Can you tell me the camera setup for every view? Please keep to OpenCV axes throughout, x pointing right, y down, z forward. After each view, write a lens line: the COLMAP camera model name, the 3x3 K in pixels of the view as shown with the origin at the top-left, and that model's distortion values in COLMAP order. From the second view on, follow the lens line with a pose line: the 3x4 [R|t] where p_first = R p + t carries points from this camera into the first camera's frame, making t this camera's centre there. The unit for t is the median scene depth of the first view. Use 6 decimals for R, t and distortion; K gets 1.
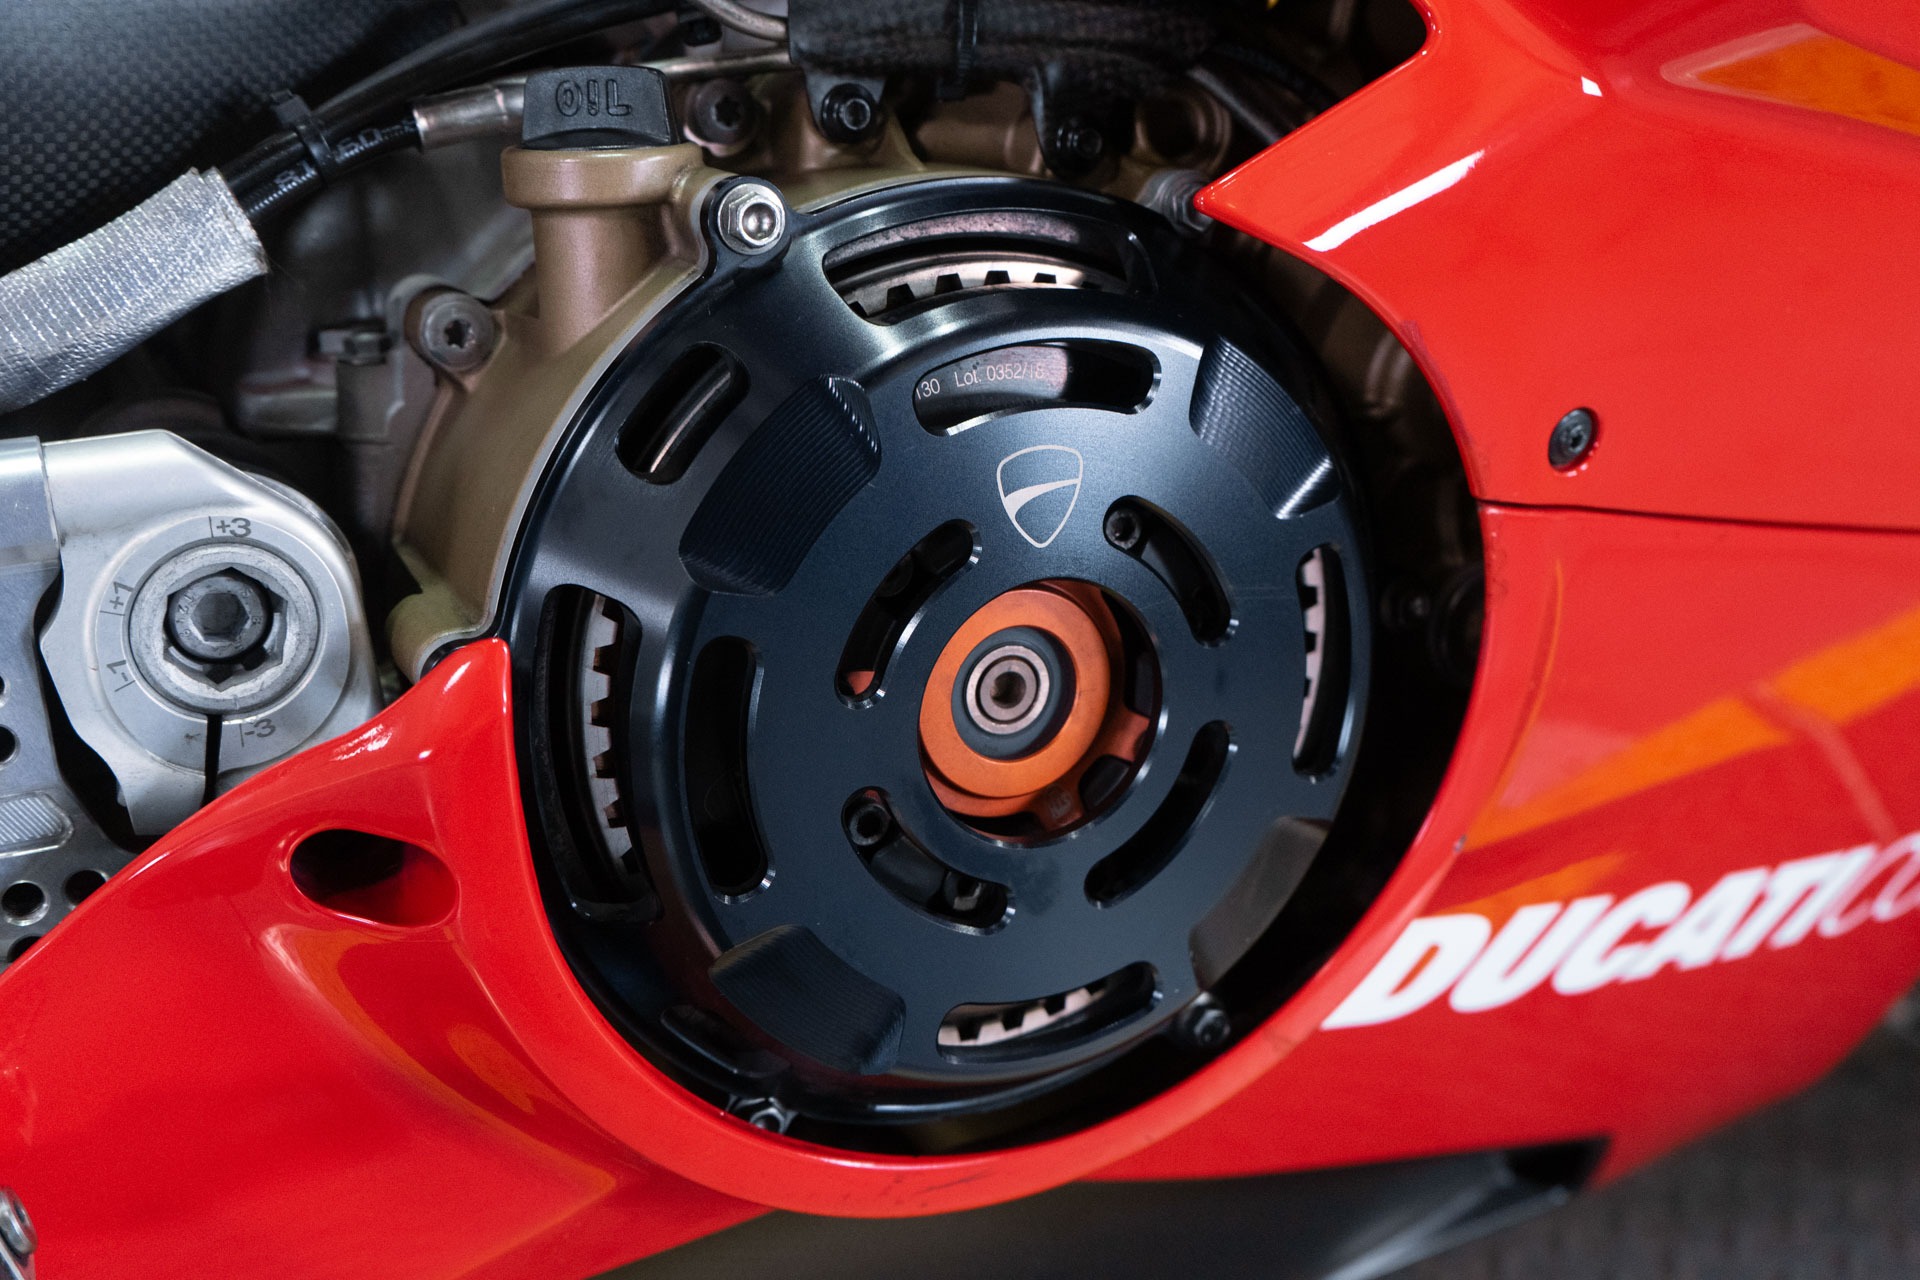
lens RADIAL K [[2072.6, 0, 964.9], [0, 2072.6, 636.9], [0, 0, 1]] dist [0.021885, 0.000000]
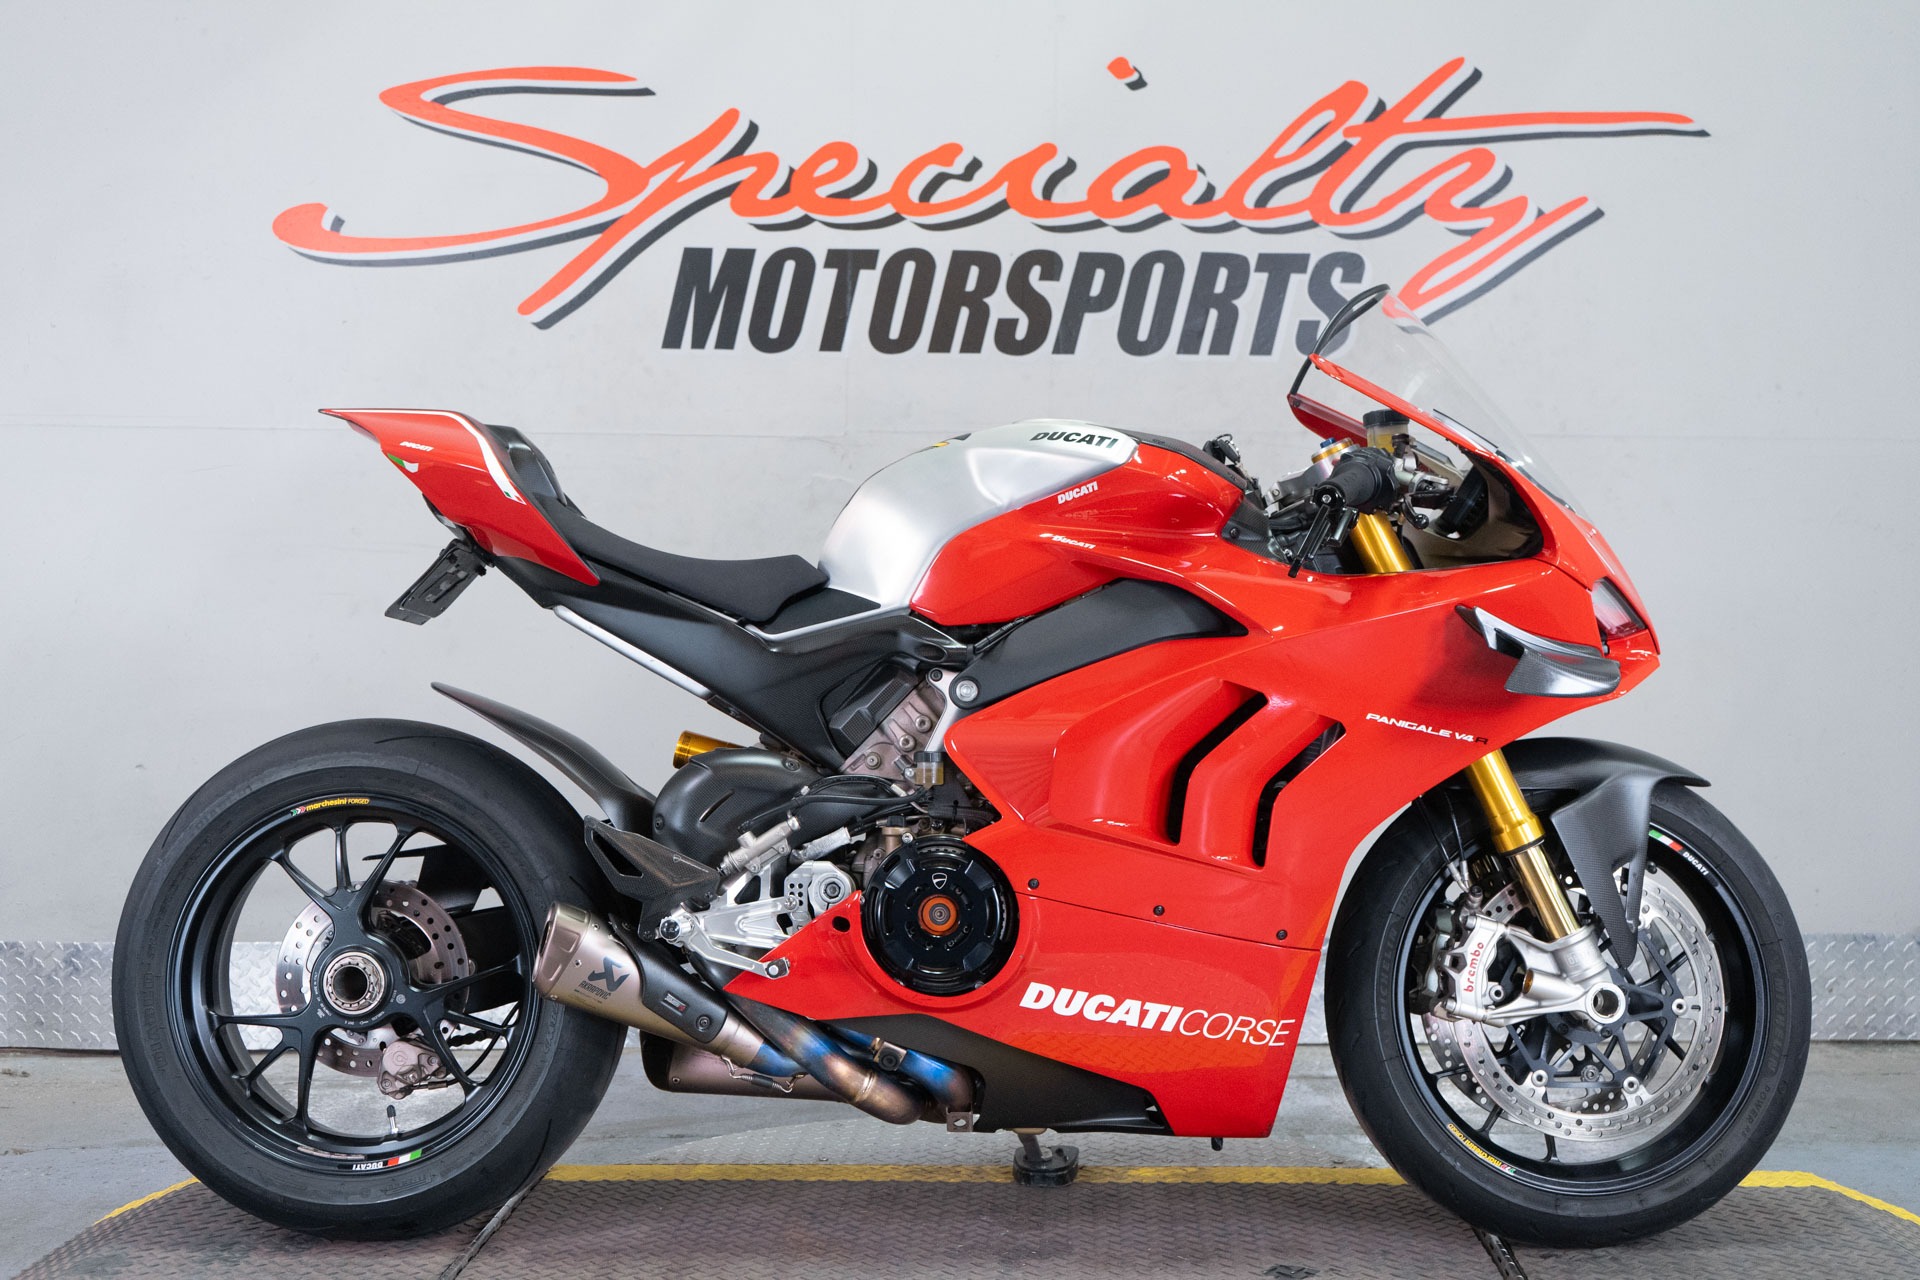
lens RADIAL K [[2276.7, 0, 966.8], [0, 2276.7, 632.5], [0, 0, 1]] dist [0.030402, 0.000000]
pose [[0.883523, 0.020001, -0.467961, 3.435601], [-0.178857, 0.937786, -0.297604, 1.313704], [0.432895, 0.346638, 0.832132, -5.206916]]
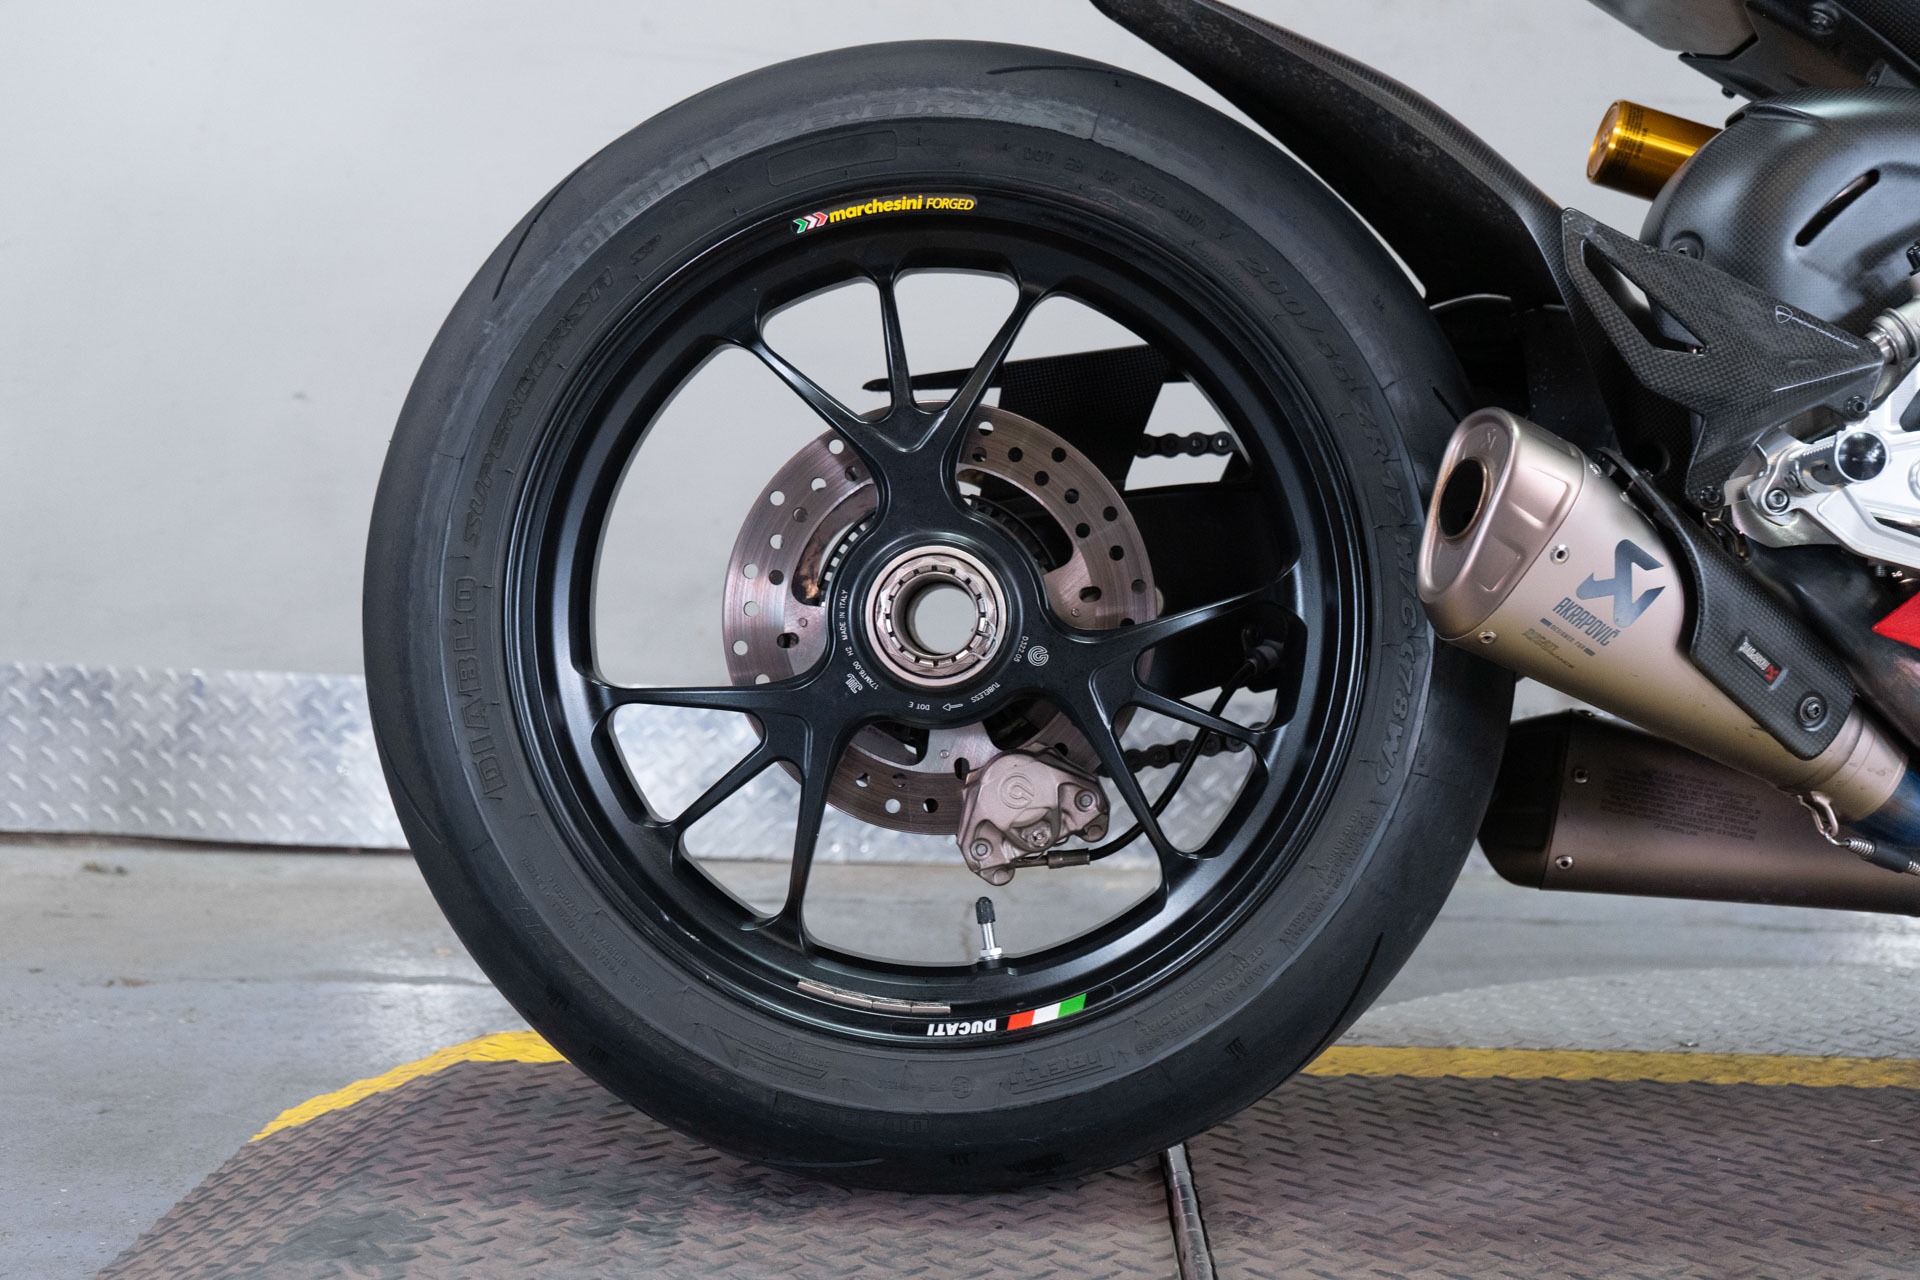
lens RADIAL K [[2479.0, 0, 977.0], [0, 2479.0, 638.1], [0, 0, 1]] dist [0.019529, 0.000000]
pose [[0.895505, 0.067414, -0.439917, -0.243730], [-0.196473, 0.946809, -0.254854, 1.453510], [0.399337, 0.314655, 0.861117, -2.450365]]
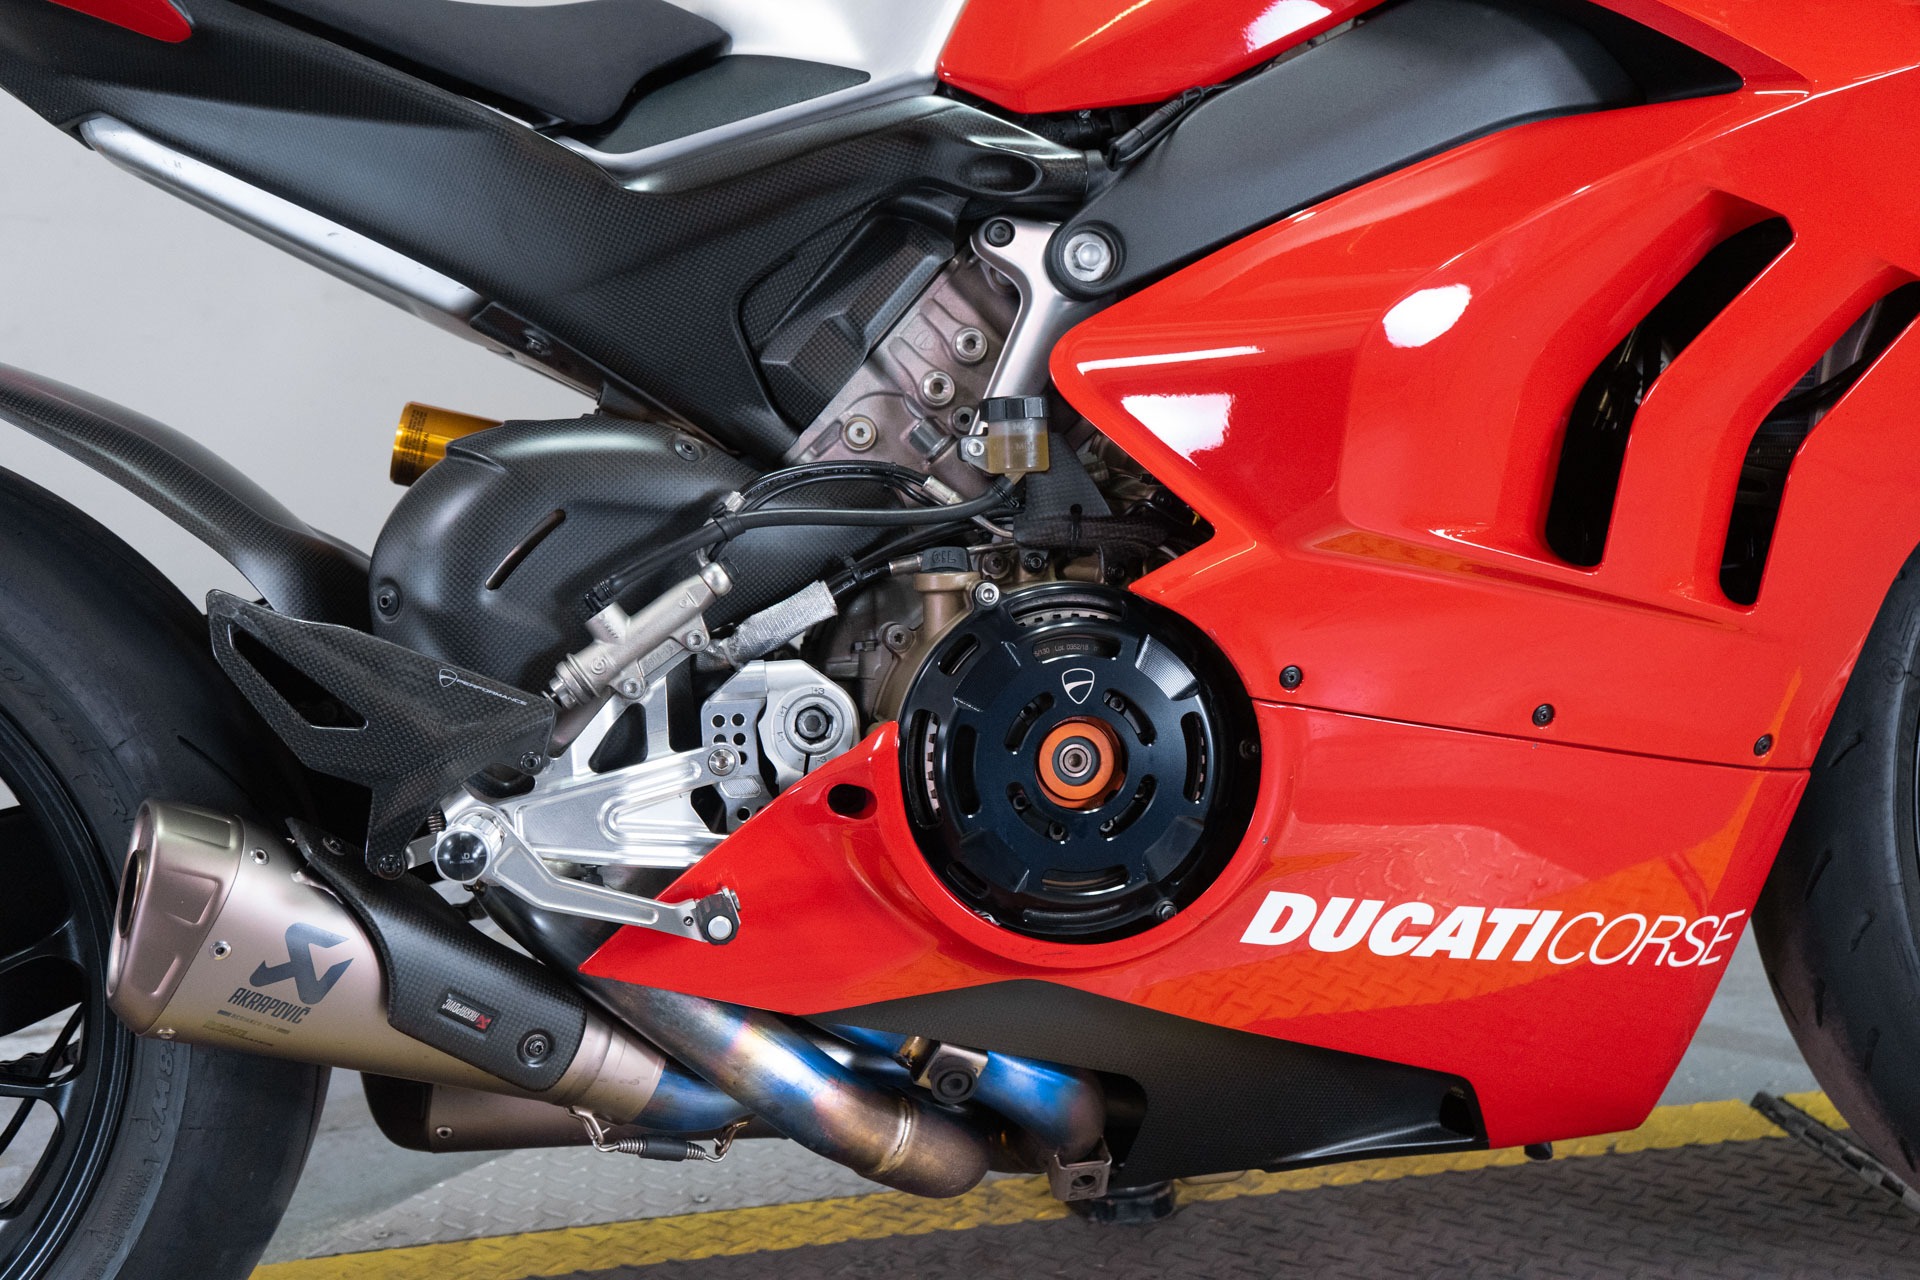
lens RADIAL K [[2072.6, 0, 963.5], [0, 2072.6, 622.5], [0, 0, 1]] dist [0.021885, 0.000000]
pose [[0.961904, 0.001118, -0.273385, 0.658191], [-0.067730, 0.969793, -0.234339, 0.525526], [0.264865, 0.243928, 0.932923, -1.740686]]
